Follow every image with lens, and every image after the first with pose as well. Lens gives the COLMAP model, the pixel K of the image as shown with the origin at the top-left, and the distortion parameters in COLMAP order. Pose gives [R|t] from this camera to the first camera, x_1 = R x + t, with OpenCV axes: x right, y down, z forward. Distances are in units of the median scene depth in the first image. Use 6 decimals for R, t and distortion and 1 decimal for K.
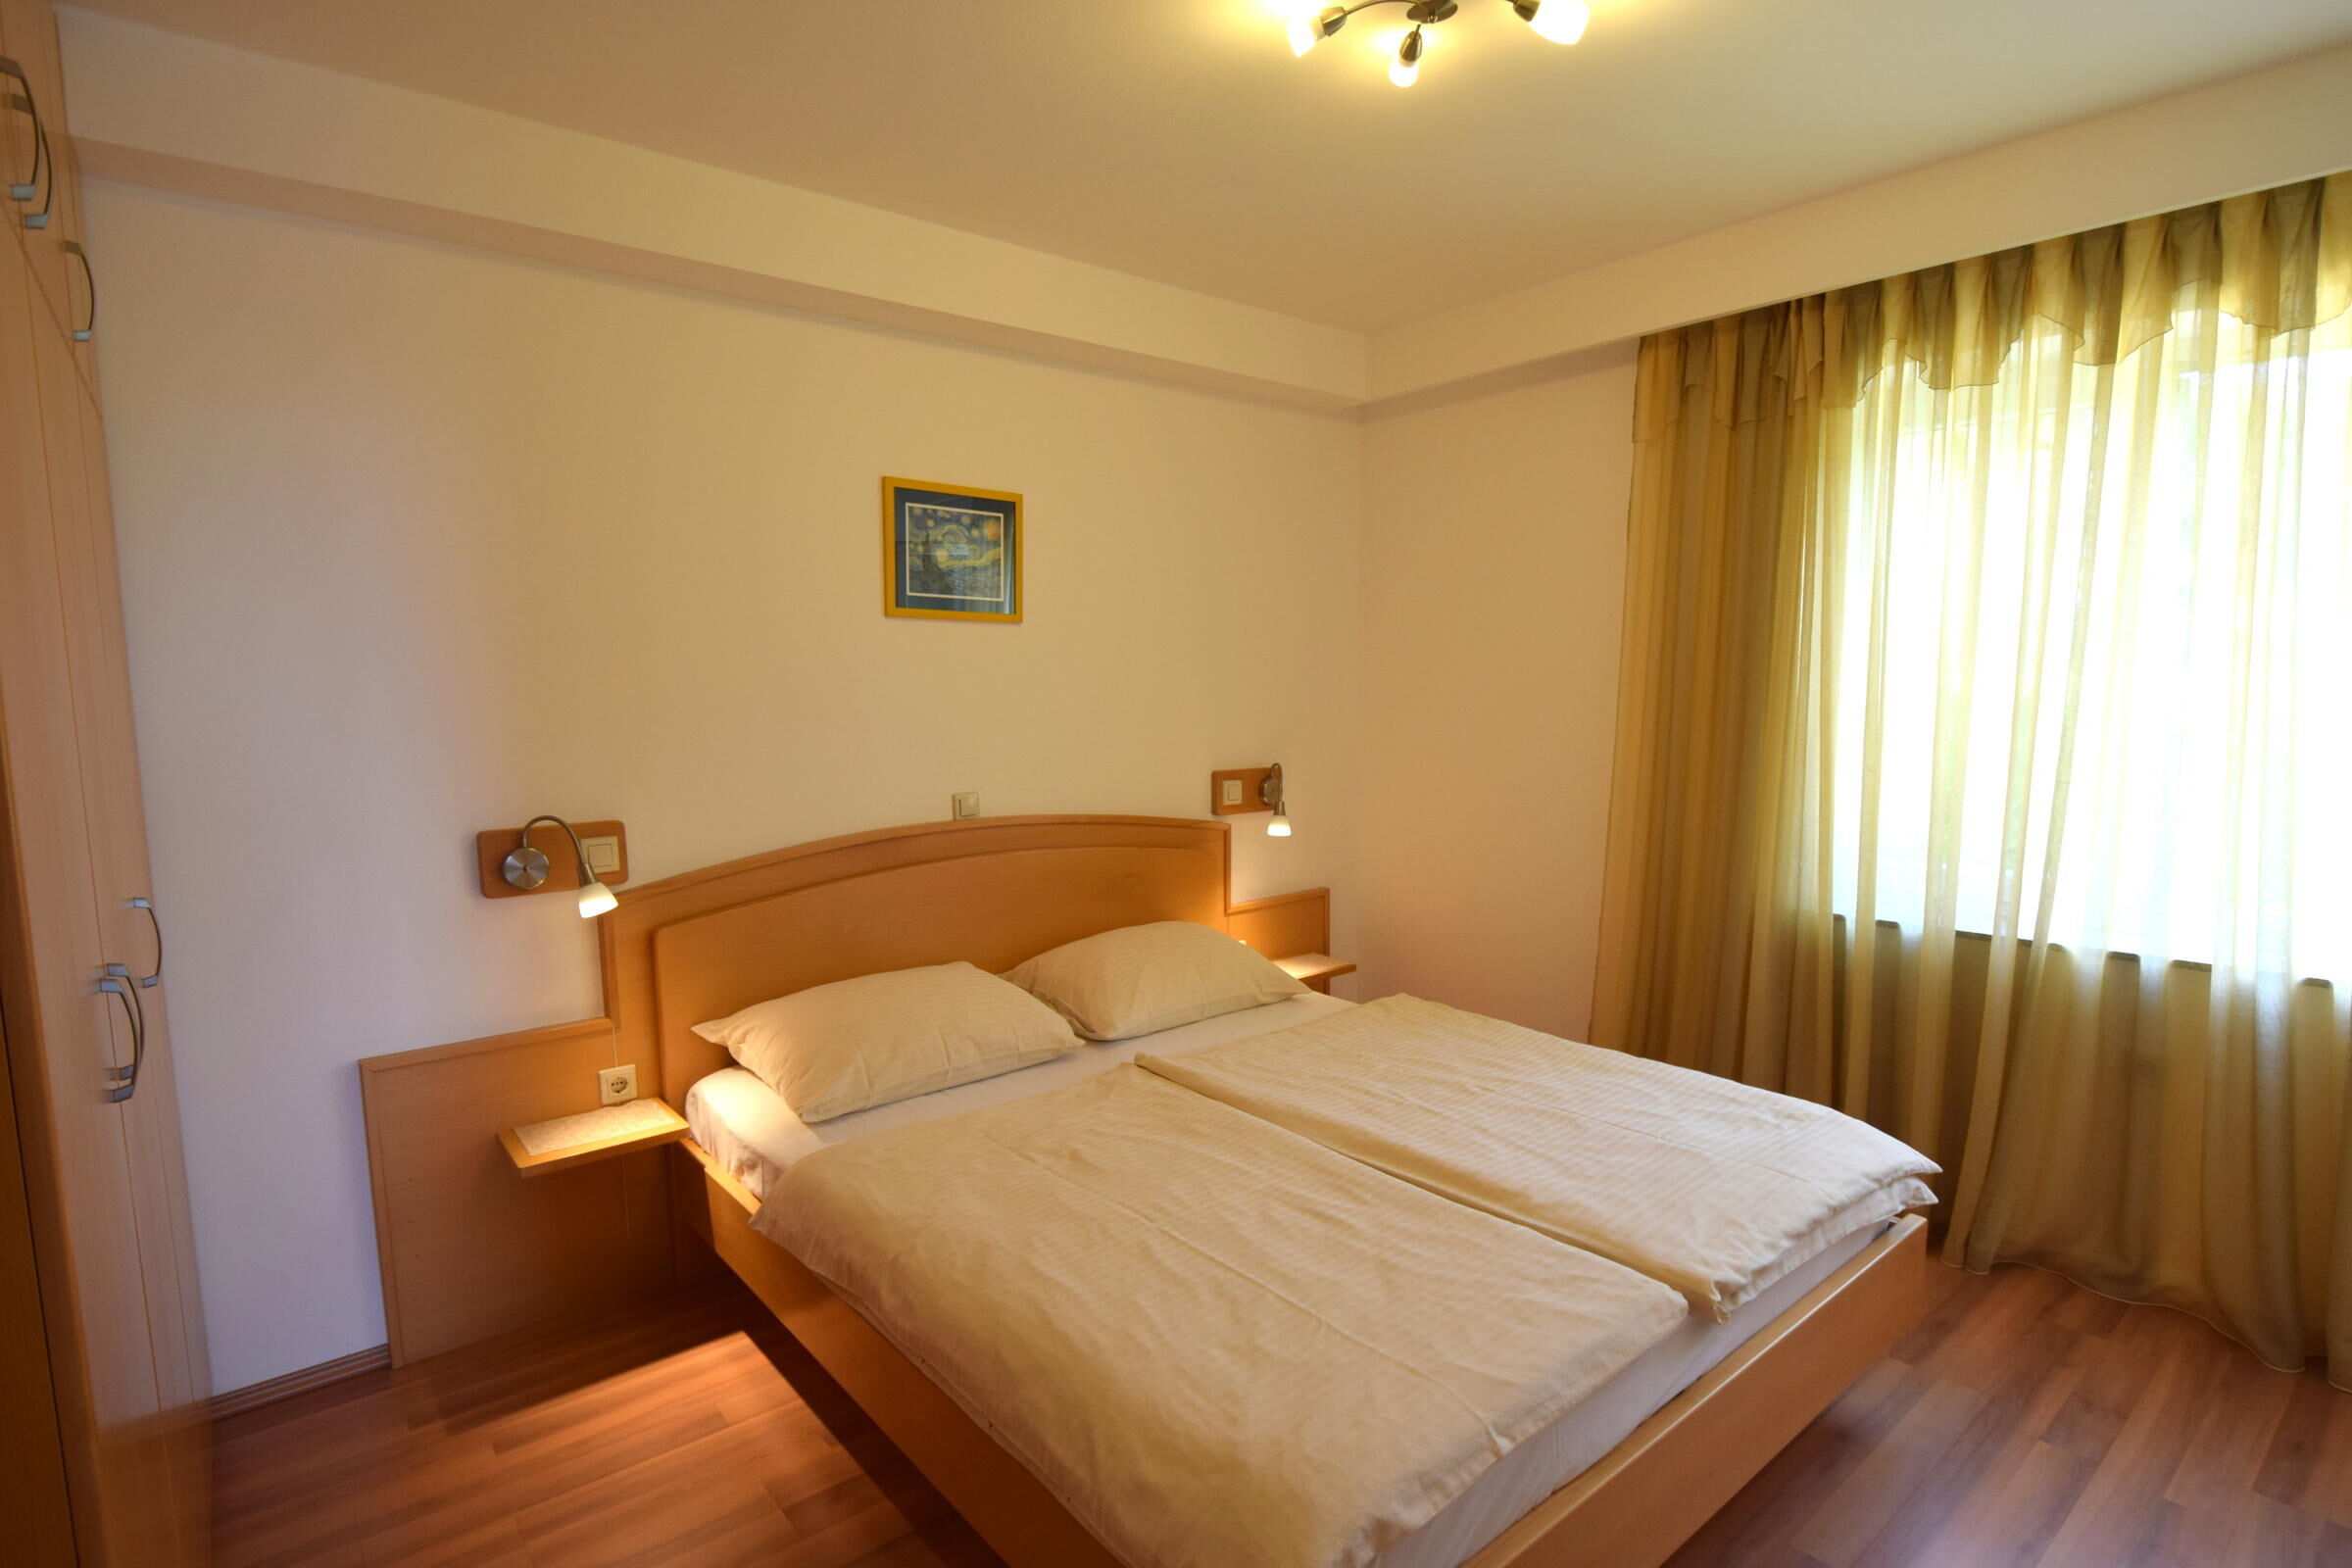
lens RADIAL K [[1161.4, 0, 1184.4], [0, 1161.4, 816.1], [0, 0, 1]] dist [0.002045, -0.014630]
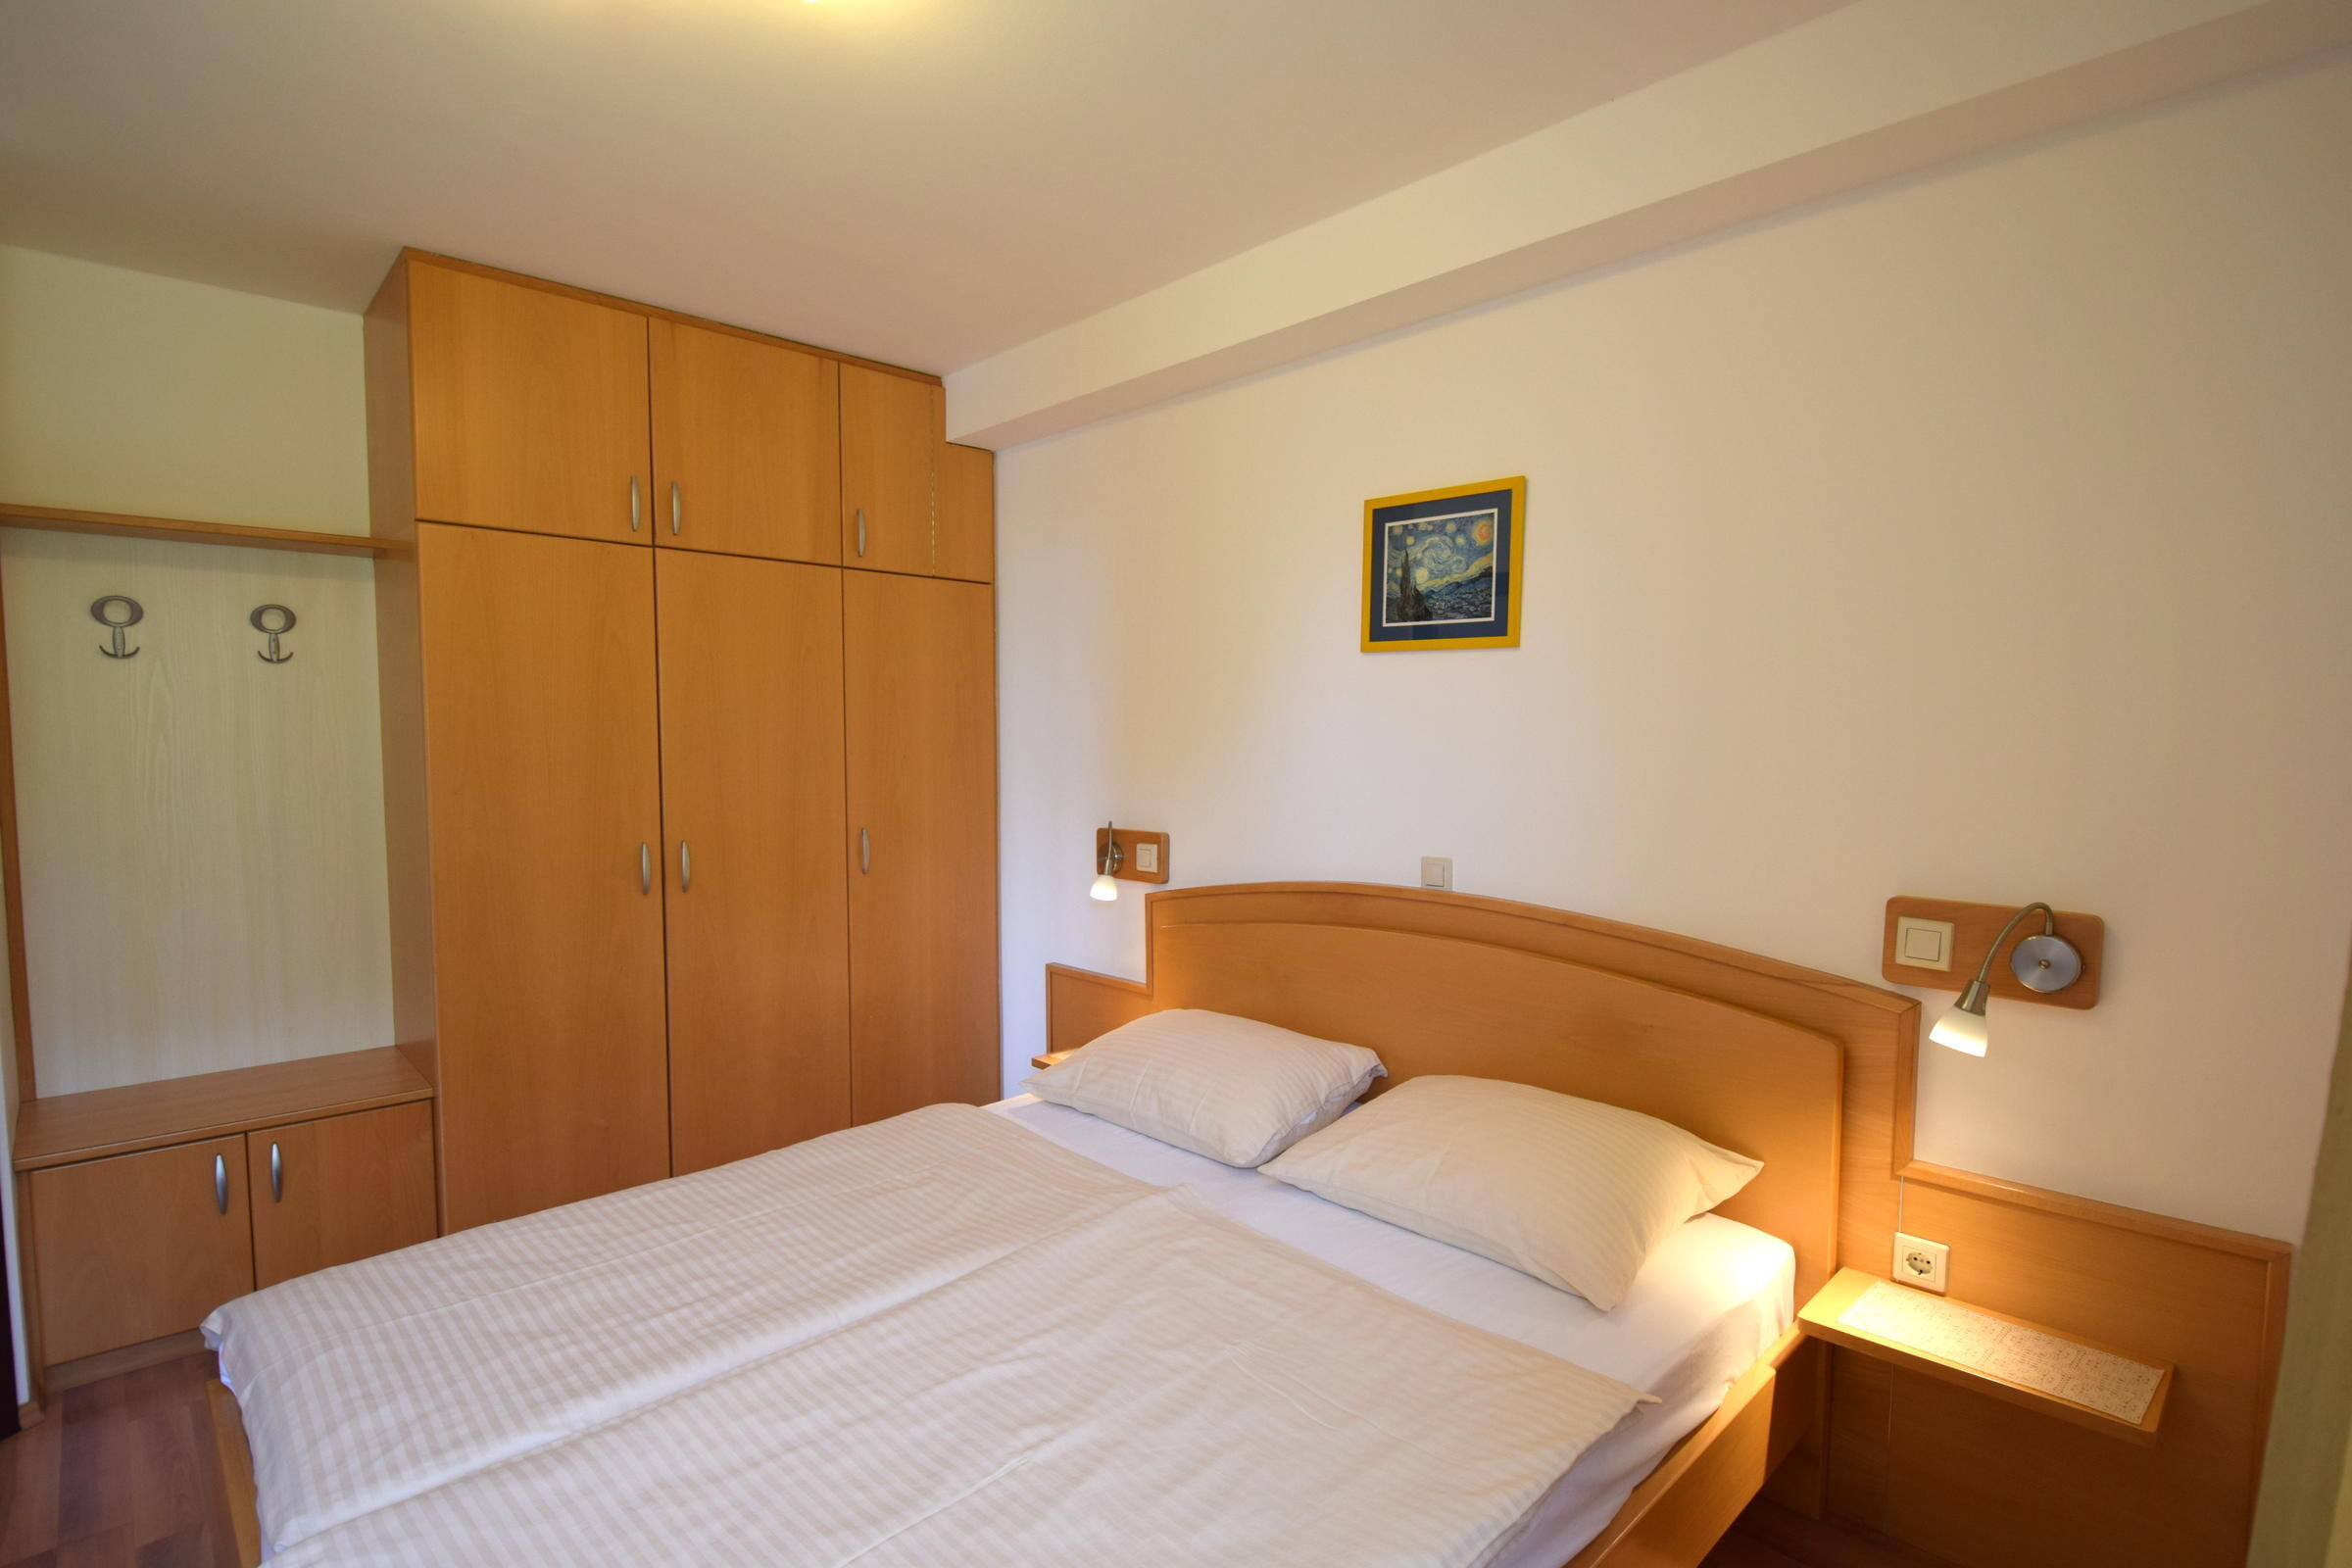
lens RADIAL K [[1161.4, 0, 1184.4], [0, 1161.4, 816.1], [0, 0, 1]] dist [0.002045, -0.014630]
pose [[0.065689, 0.080053, -0.994624, 0.638407], [-0.120916, 0.990070, 0.071701, -0.090387], [0.990487, 0.115556, 0.074716, 0.786181]]
